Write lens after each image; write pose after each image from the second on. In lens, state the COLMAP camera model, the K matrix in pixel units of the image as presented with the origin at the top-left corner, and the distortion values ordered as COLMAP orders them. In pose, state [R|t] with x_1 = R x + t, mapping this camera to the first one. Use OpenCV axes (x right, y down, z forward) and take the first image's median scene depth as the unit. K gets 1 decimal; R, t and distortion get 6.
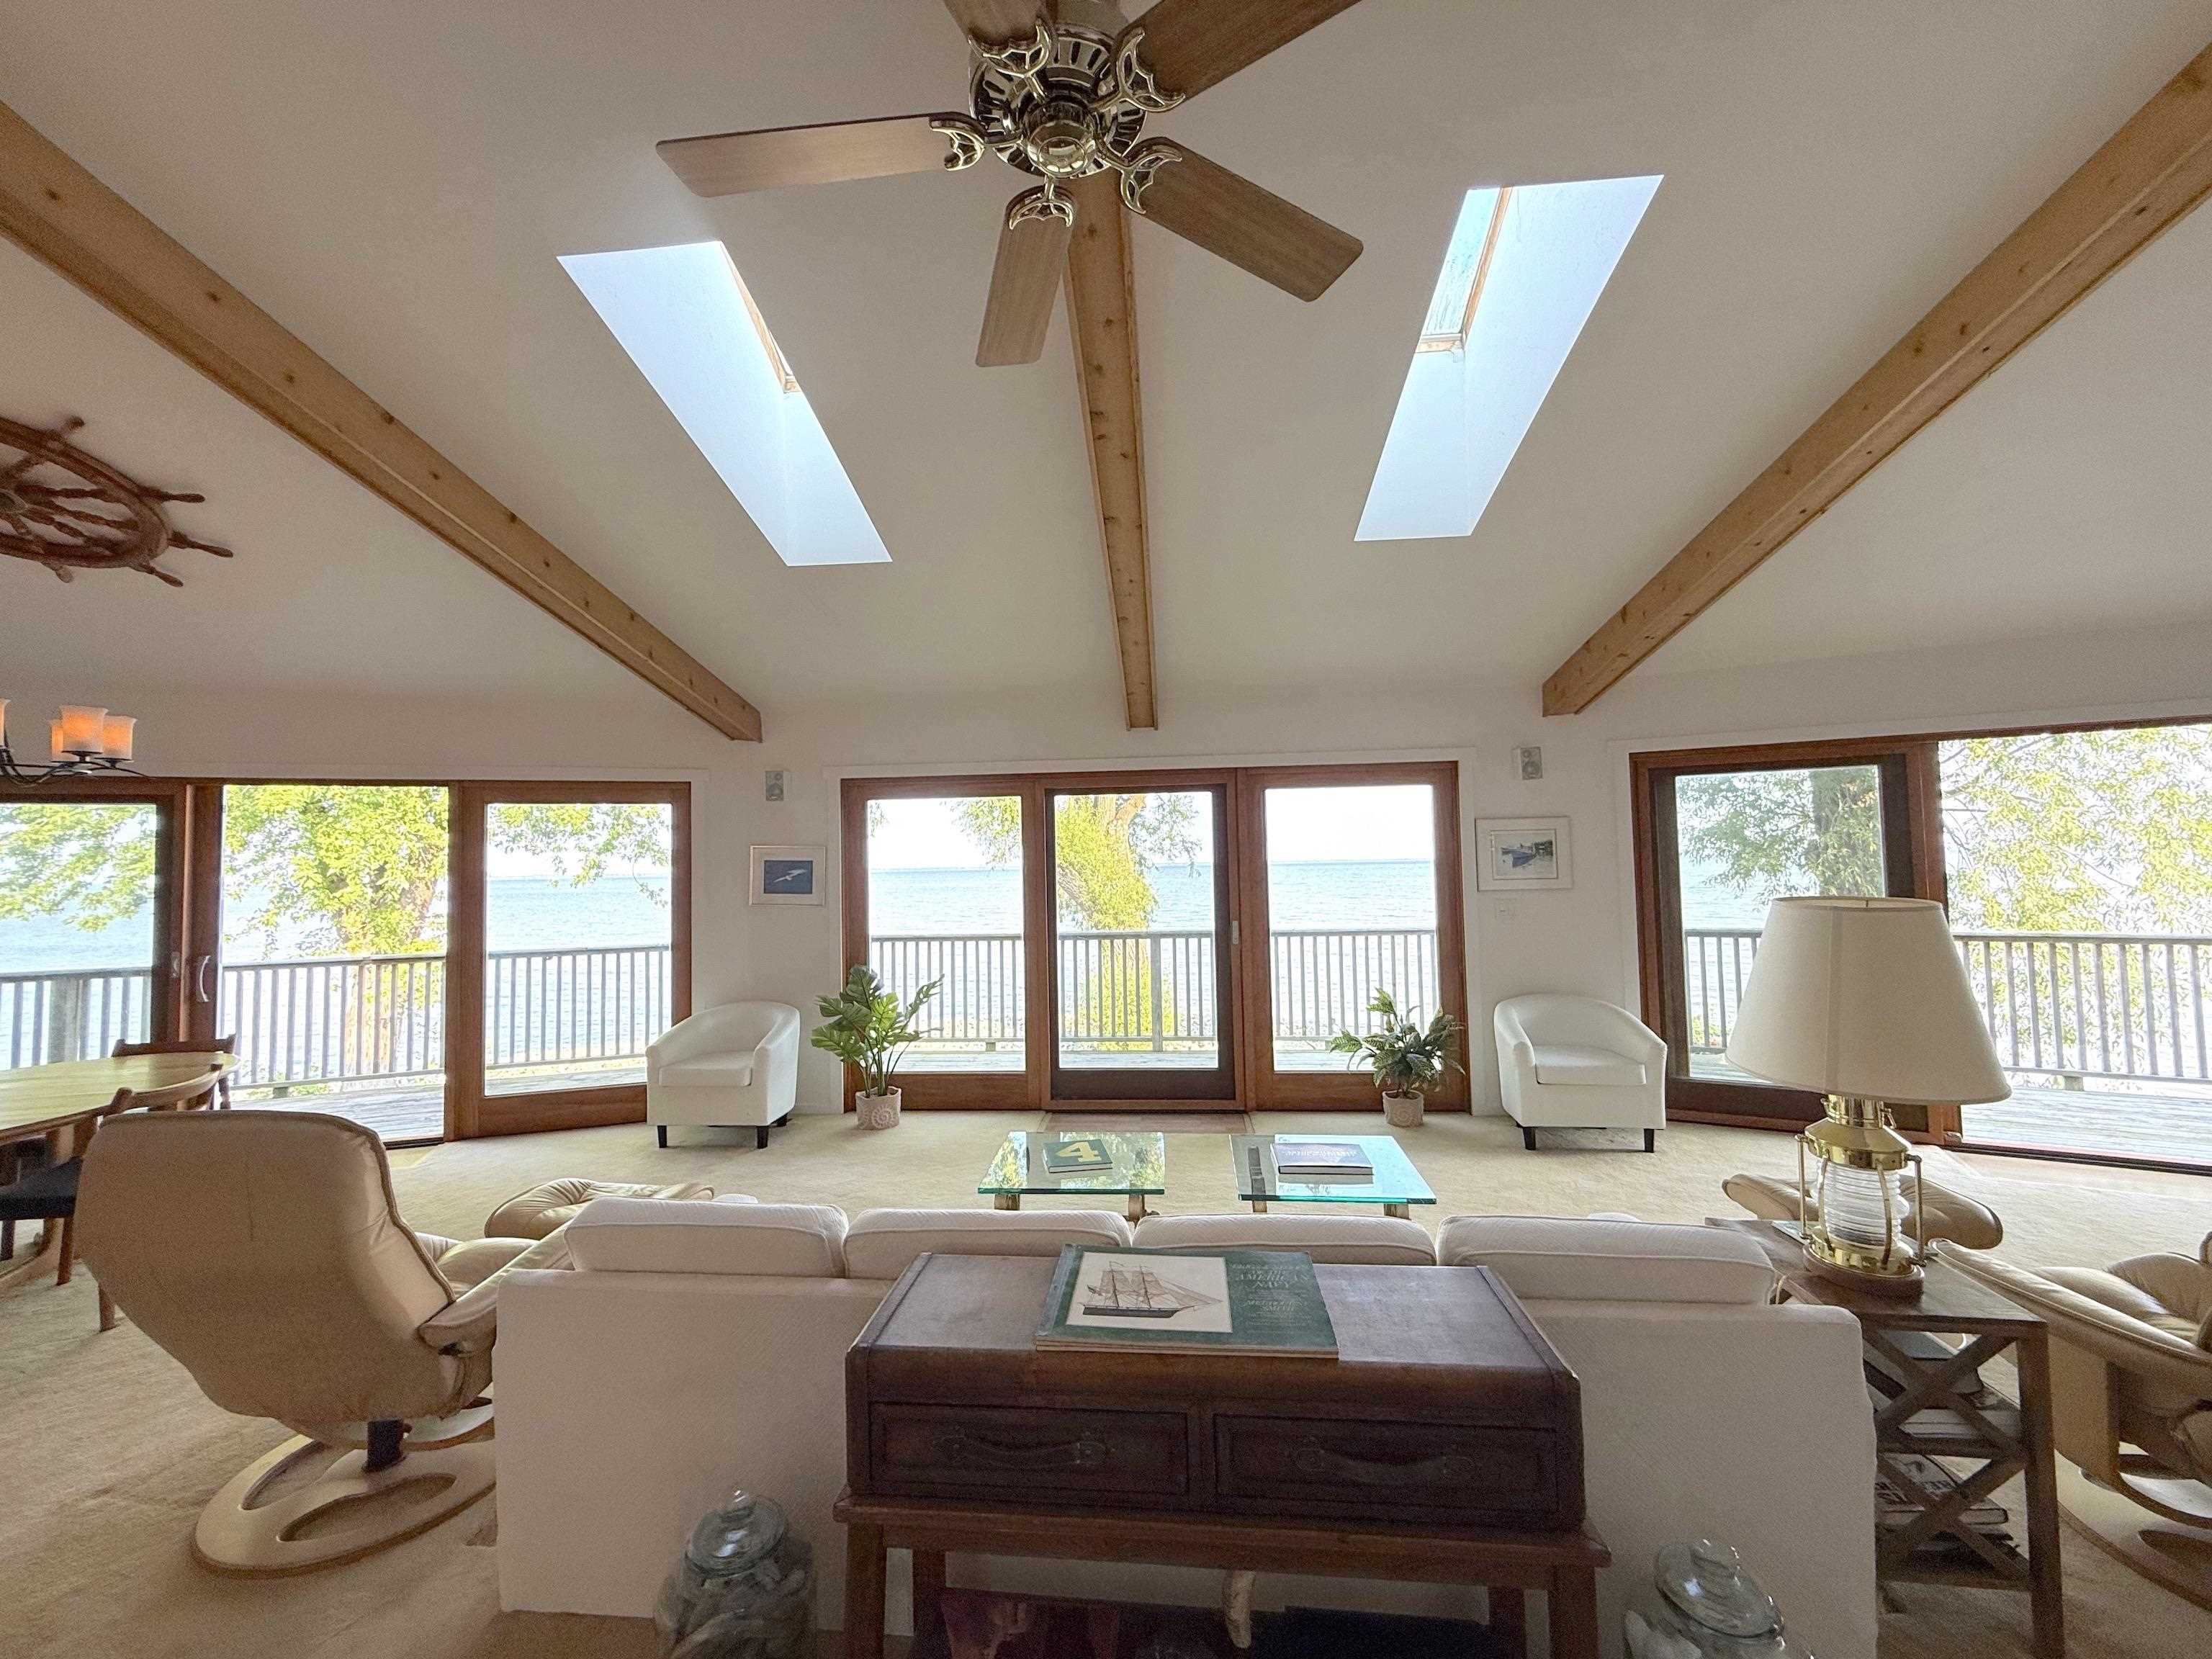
lens RADIAL K [[889.4, 0, 1106.0], [0, 889.4, 829.5], [0, 0, 1]] dist [0.002267, 0.000337]
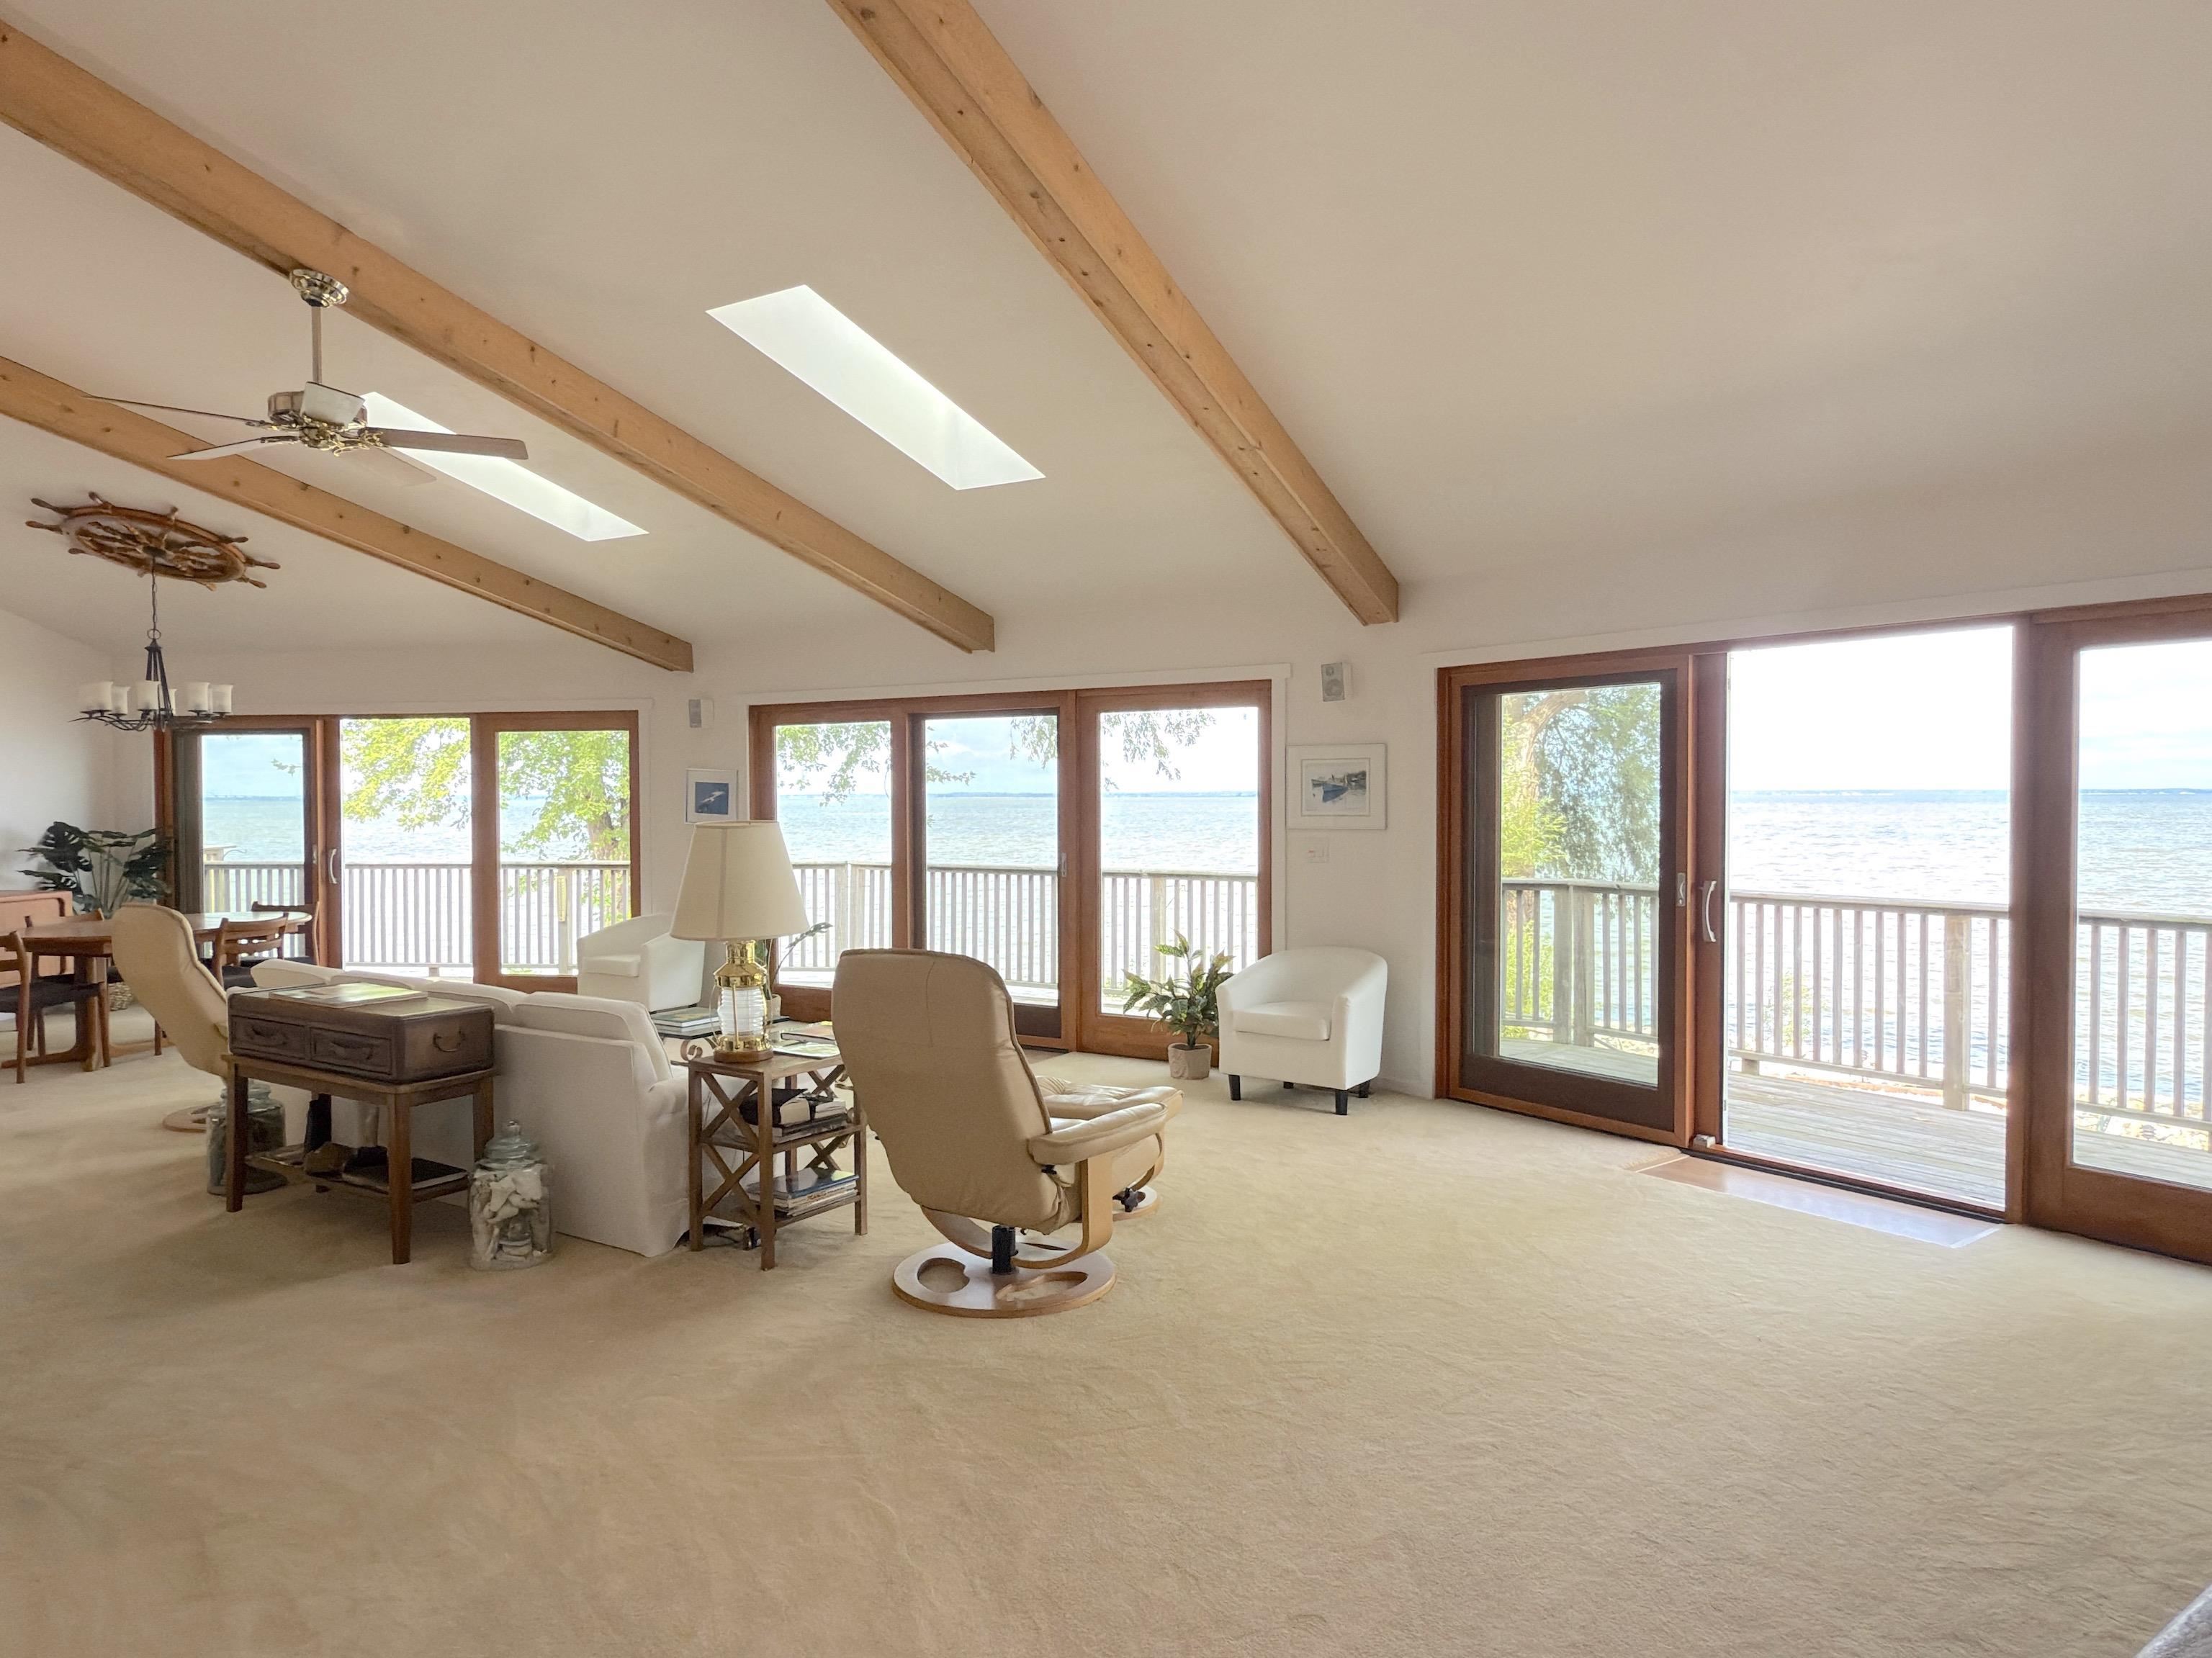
lens RADIAL K [[1414.4, 0, 1106.0], [0, 1414.4, 829.0], [0, 0, 1]] dist [0.003641, -0.000261]
pose [[0.894481, 0.027942, -0.446232, 0.864137], [0.002434, 0.997726, 0.067354, -0.024261], [0.447099, -0.061332, 0.892379, -0.327648]]
